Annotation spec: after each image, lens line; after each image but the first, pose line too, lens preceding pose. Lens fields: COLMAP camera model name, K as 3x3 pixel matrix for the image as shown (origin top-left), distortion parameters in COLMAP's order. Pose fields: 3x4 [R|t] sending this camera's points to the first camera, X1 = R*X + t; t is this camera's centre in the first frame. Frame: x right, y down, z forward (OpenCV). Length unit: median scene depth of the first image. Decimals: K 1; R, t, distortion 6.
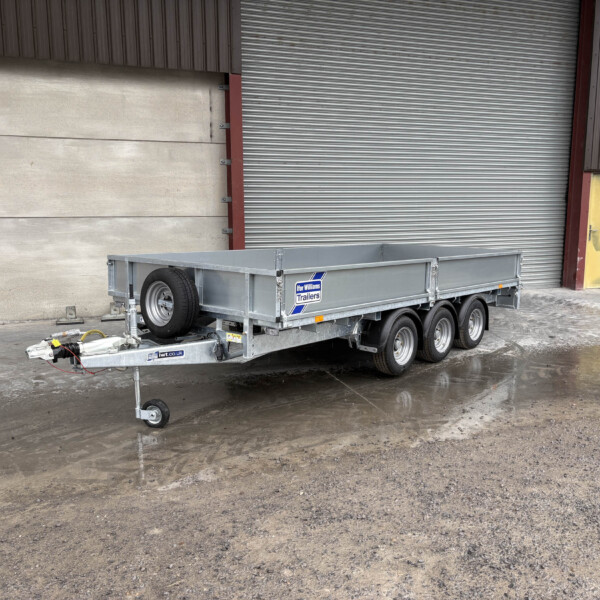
lens RADIAL K [[613.1, 0, 308.7], [0, 613.1, 297.6], [0, 0, 1]] dist [0.008887, 0.000000]
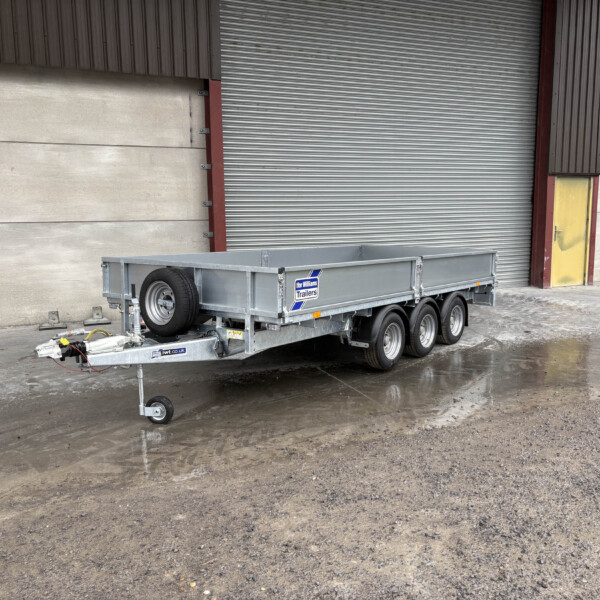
lens RADIAL K [[613.1, 0, 305.6], [0, 613.1, 295.7], [0, 0, 1]] dist [0.008887, 0.000000]
pose [[0.998311, -0.016105, 0.055826, -0.055540], [0.016846, 0.999776, -0.012819, 0.014446], [-0.055607, 0.013738, 0.998358, -0.032873]]
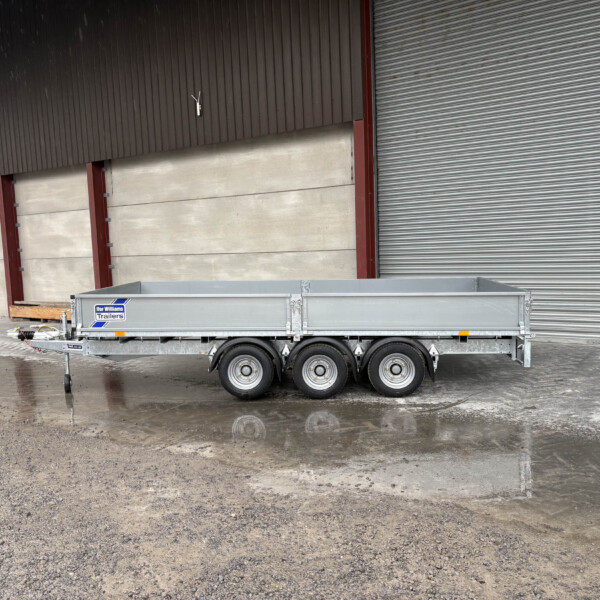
lens RADIAL K [[613.1, 0, 300.3], [0, 613.1, 302.9], [0, 0, 1]] dist [0.008887, 0.000000]
pose [[0.595137, 0.054618, -0.801766, 1.229313], [-0.079746, 0.996777, 0.008709, -0.069823], [0.799657, 0.058754, 0.597575, 0.482951]]
